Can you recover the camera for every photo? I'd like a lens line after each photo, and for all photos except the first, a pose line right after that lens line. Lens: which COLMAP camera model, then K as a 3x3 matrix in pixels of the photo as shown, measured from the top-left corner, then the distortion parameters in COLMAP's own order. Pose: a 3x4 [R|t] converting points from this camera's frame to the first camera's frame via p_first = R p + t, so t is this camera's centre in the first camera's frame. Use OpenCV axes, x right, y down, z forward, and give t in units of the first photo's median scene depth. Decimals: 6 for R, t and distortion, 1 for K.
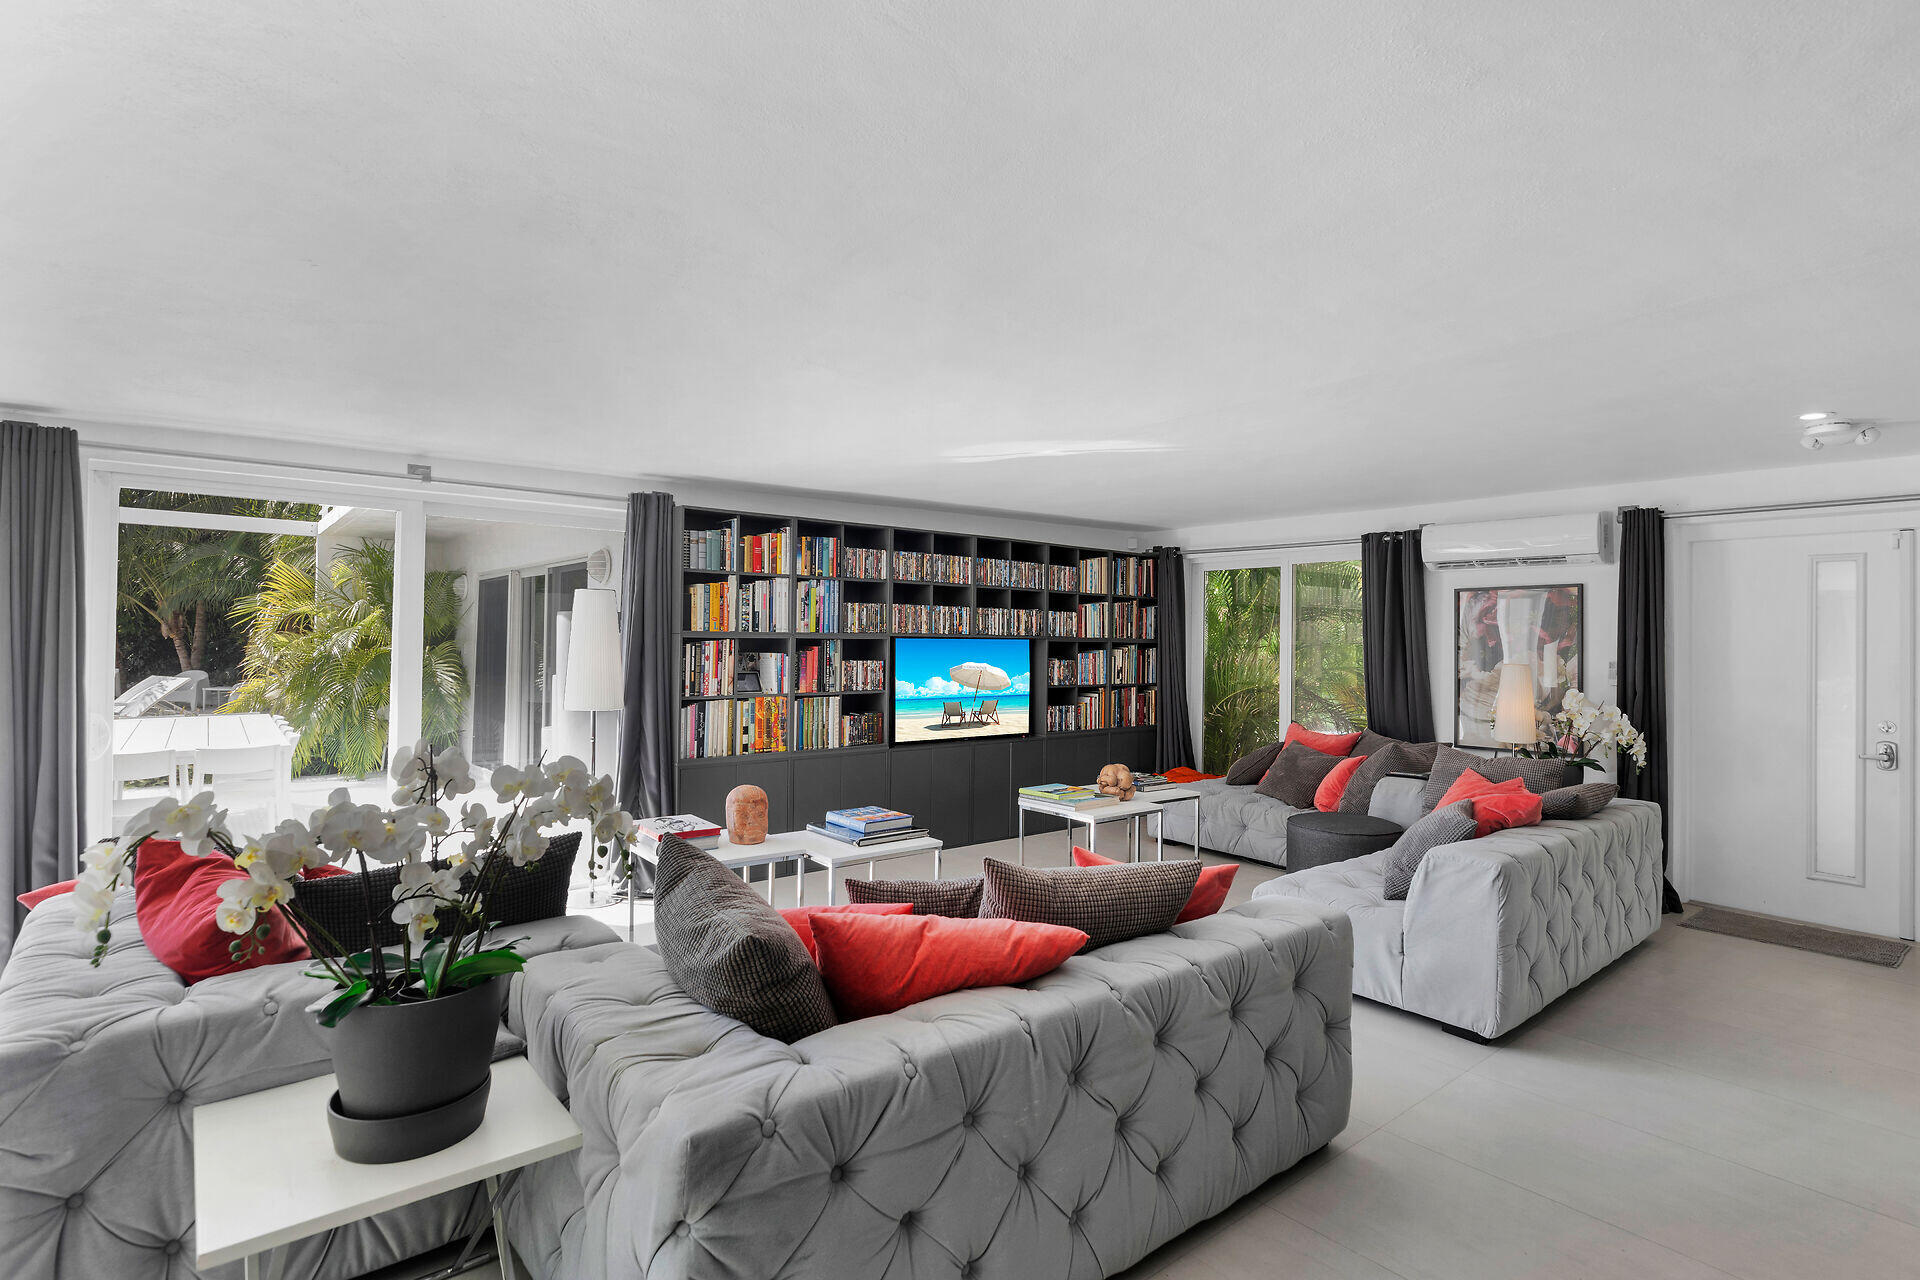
lens RADIAL K [[950.6, 0, 964.6], [0, 950.6, 634.3], [0, 0, 1]] dist [-0.001758, 0.000186]
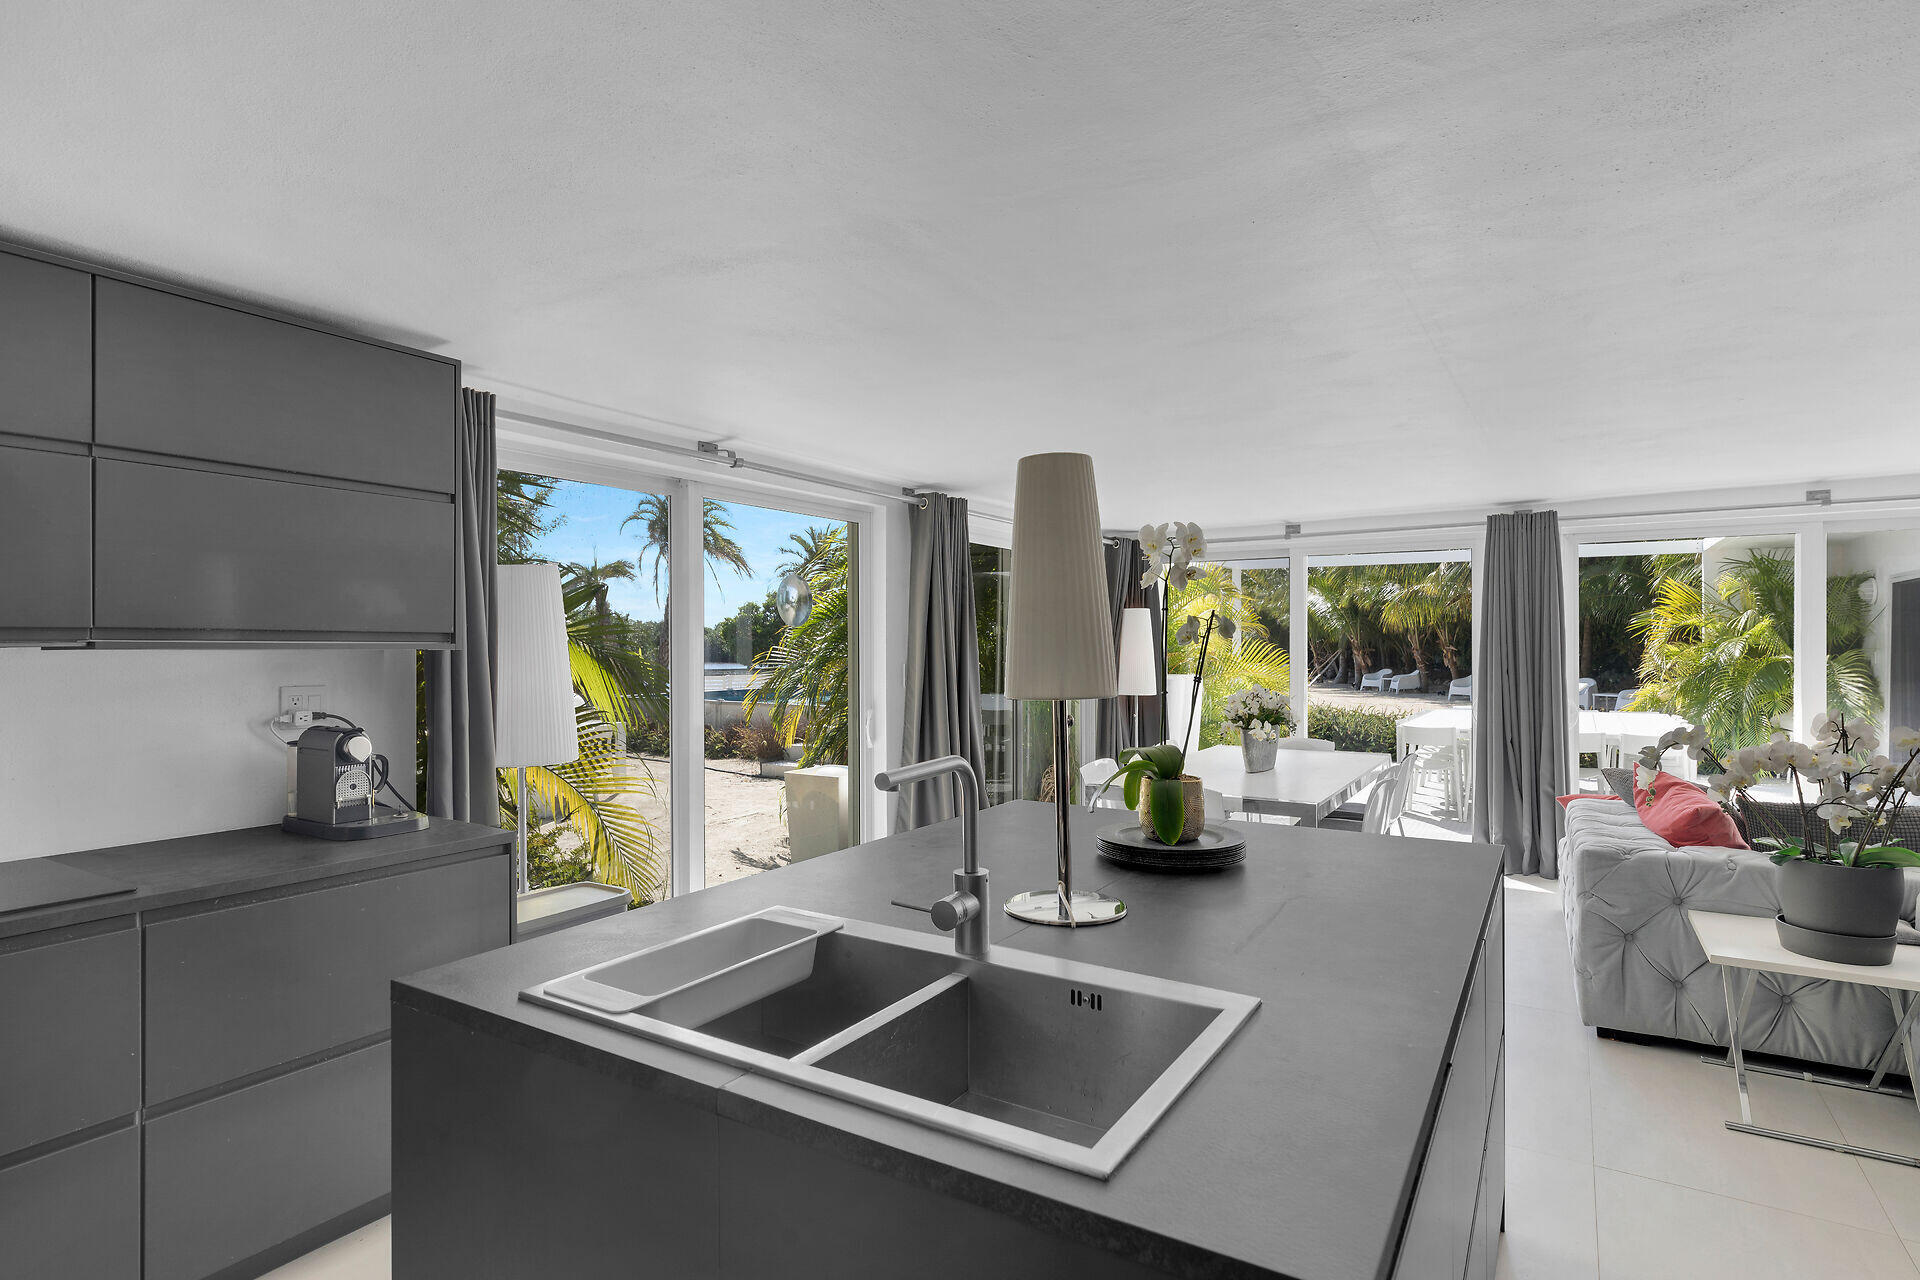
lens RADIAL K [[950.6, 0, 964.6], [0, 950.6, 634.3], [0, 0, 1]] dist [-0.001758, 0.000186]
pose [[0.315022, -0.021560, -0.948839, 0.166253], [0.010380, 0.999760, -0.019271, 0.002285], [0.949028, -0.003779, 0.315171, -0.306432]]
